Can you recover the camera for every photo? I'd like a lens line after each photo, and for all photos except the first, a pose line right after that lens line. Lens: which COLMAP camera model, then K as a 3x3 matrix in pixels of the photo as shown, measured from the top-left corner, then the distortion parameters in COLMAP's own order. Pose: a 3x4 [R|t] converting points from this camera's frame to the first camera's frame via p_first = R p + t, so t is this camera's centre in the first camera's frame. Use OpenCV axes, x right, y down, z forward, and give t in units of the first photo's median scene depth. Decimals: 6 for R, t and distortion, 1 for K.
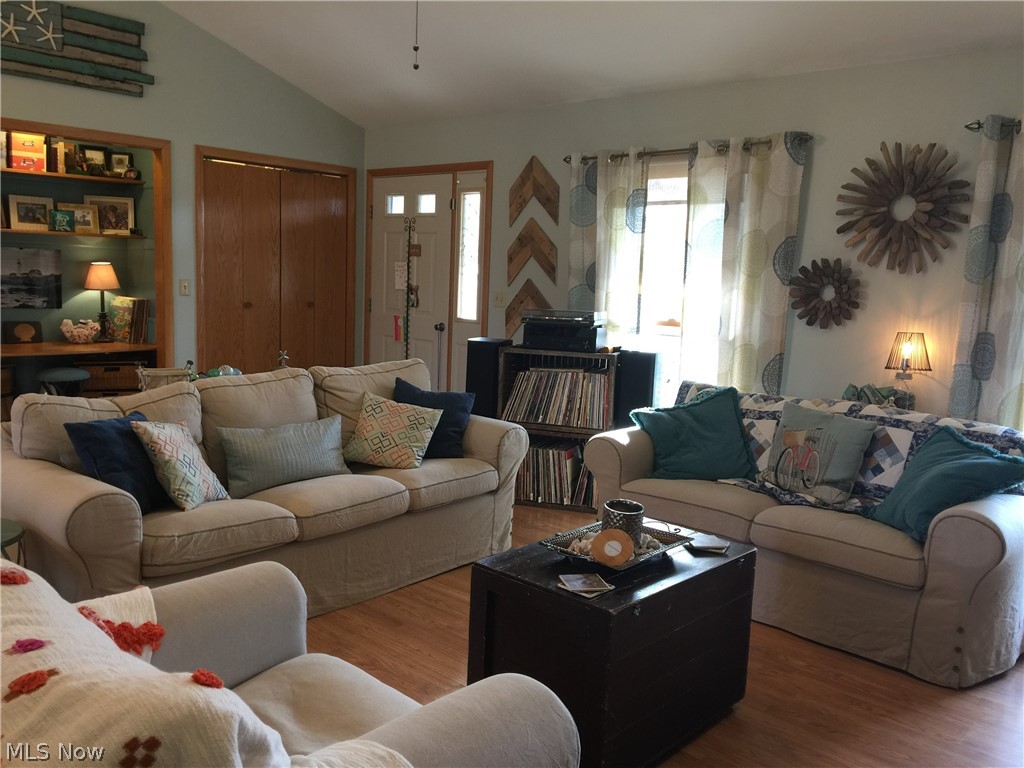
lens RADIAL K [[868.4, 0, 512.0], [0, 868.4, 384.0], [0, 0, 1]] dist [0.004604, -0.001368]
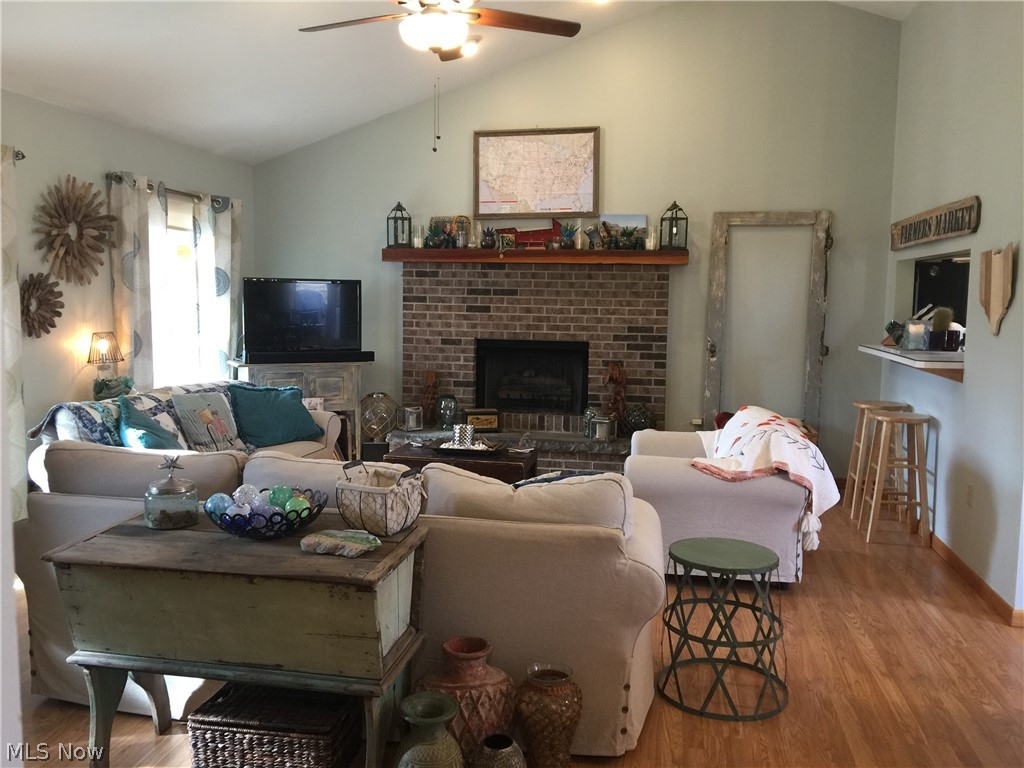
lens RADIAL K [[868.4, 0, 512.0], [0, 868.4, 384.0], [0, 0, 1]] dist [0.004604, -0.001368]
pose [[-0.495816, -0.138225, 0.857357, -0.897728], [0.082718, 0.975246, 0.205069, -0.189609], [-0.864479, 0.172595, -0.472108, 1.064557]]
